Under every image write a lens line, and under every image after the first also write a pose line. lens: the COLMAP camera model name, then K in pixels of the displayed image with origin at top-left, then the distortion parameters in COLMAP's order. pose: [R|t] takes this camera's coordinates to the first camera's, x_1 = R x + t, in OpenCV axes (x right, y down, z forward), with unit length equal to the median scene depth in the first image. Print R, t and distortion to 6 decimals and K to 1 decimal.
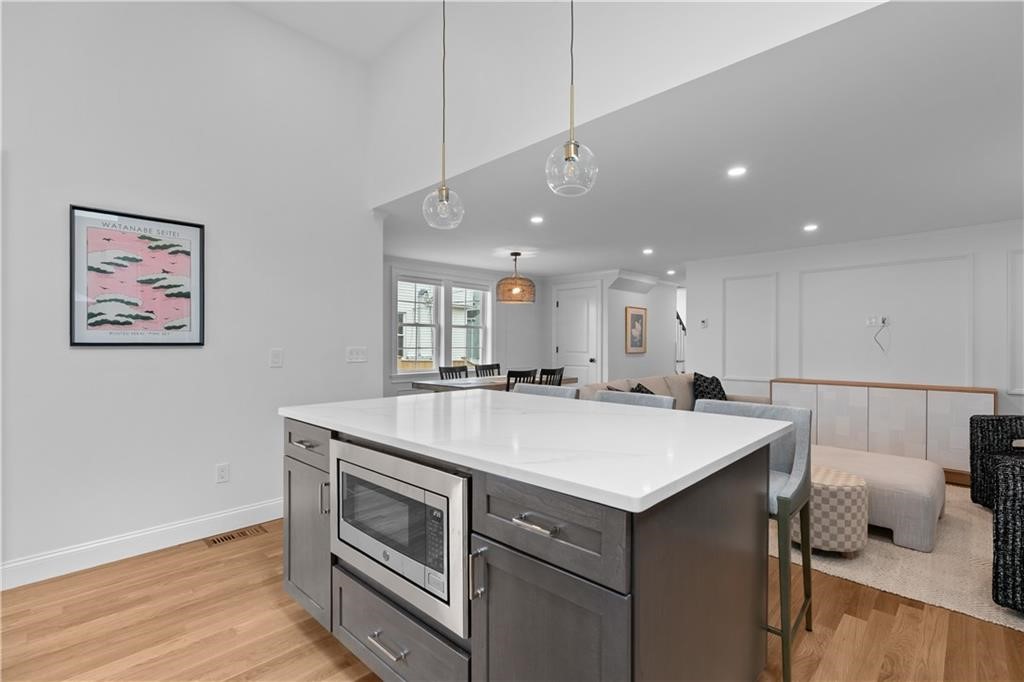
lens RADIAL K [[481.7, 0, 512.0], [0, 481.7, 341.0], [0, 0, 1]] dist [0.000962, -0.000015]
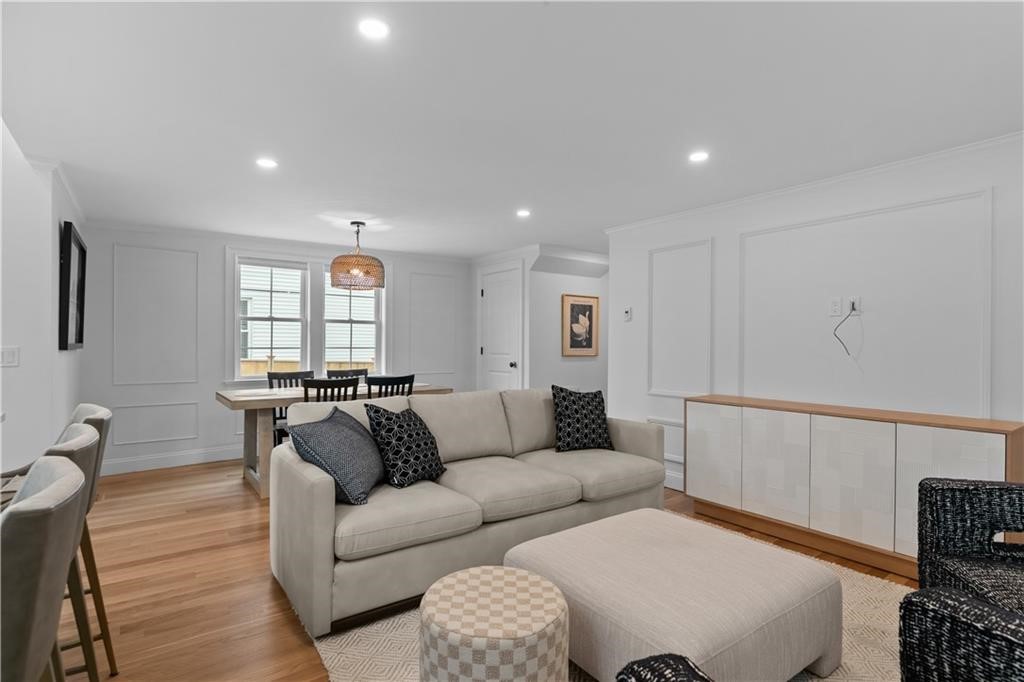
lens RADIAL K [[521.1, 0, 512.0], [0, 521.1, 341.0], [0, 0, 1]] dist [-0.000663, -0.000954]
pose [[0.987712, 0.001347, -0.156280, 0.350273], [-0.001384, 0.999999, -0.000126, 0.002734], [0.156279, 0.000341, 0.987713, 0.213474]]
